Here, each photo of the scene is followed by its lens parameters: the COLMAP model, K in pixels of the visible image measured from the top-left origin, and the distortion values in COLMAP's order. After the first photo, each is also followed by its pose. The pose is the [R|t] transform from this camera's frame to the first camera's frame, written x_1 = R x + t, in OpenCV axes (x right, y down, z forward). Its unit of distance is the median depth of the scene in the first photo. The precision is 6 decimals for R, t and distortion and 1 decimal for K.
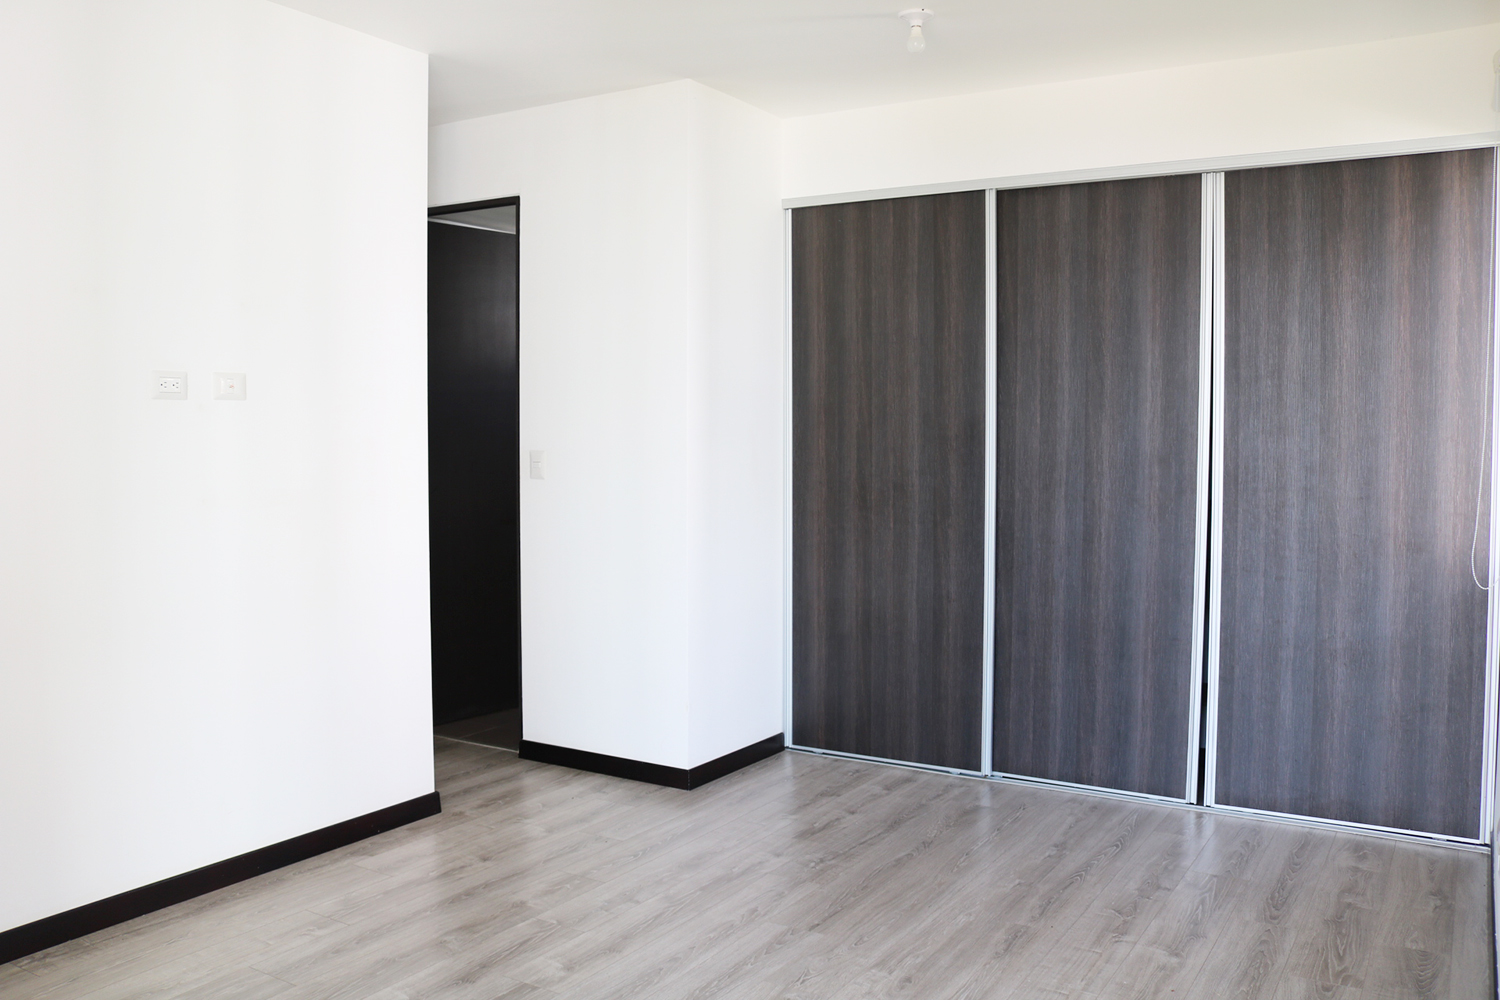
lens RADIAL K [[1247.5, 0, 728.0], [0, 1247.5, 508.9], [0, 0, 1]] dist [-0.158214, 0.146479]
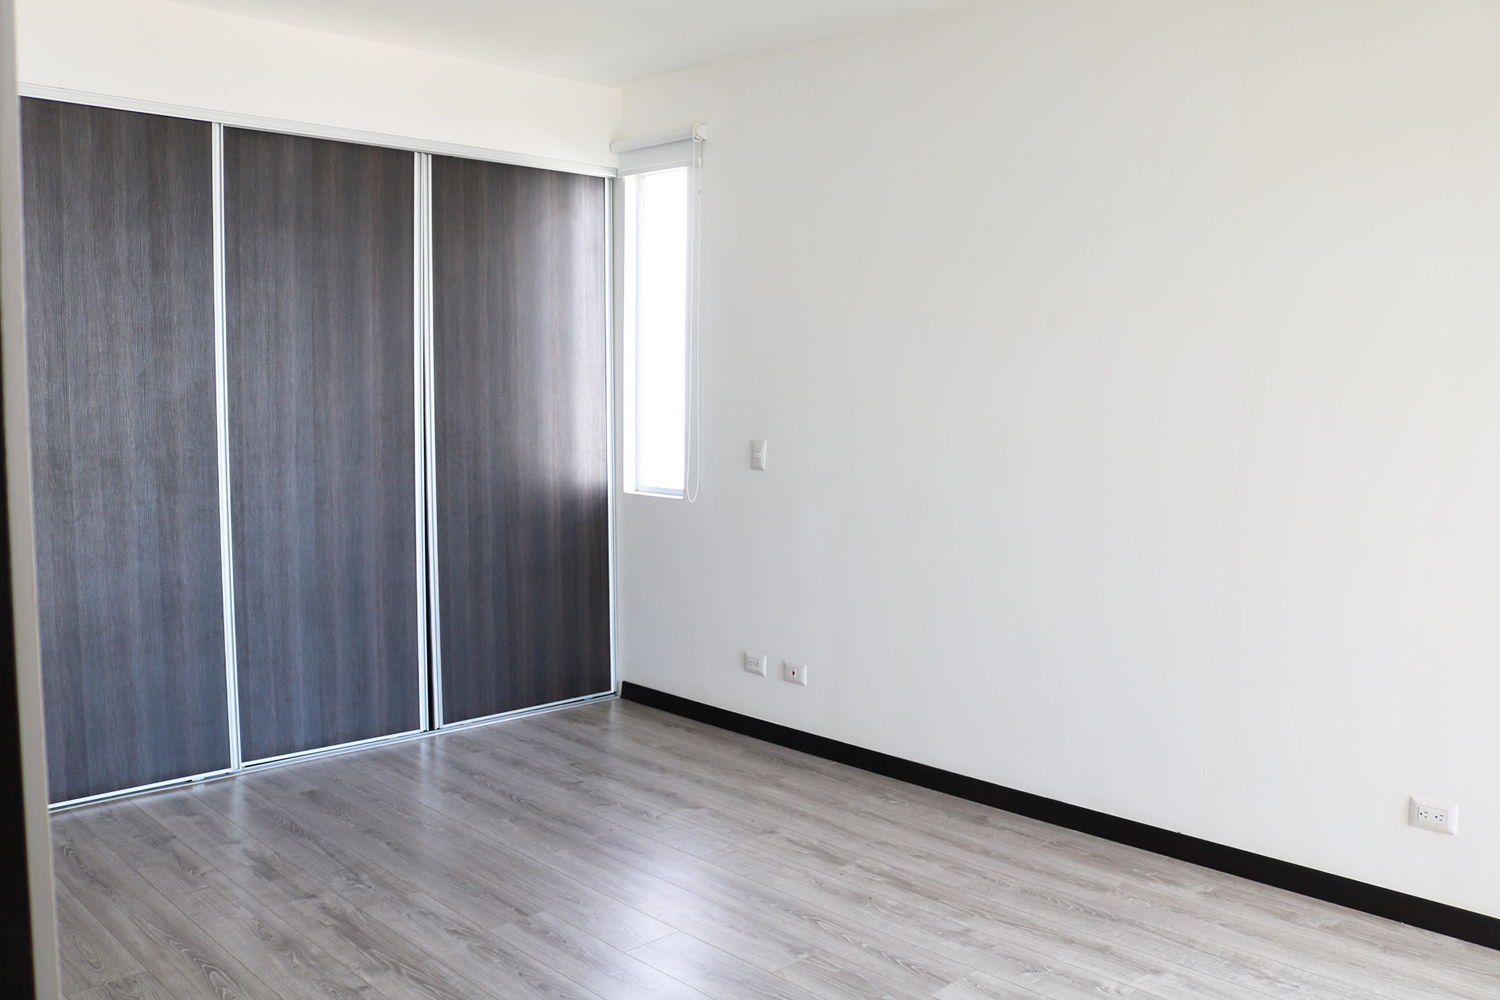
lens RADIAL K [[1255.0, 0, 750.0], [0, 1255.0, 500.0], [0, 0, 1]] dist [-0.157973, 0.144395]
pose [[0.237970, -0.093711, 0.966741, -0.603680], [0.051040, 0.995166, 0.083902, -0.043247], [-0.969930, 0.029376, 0.241603, 0.437342]]
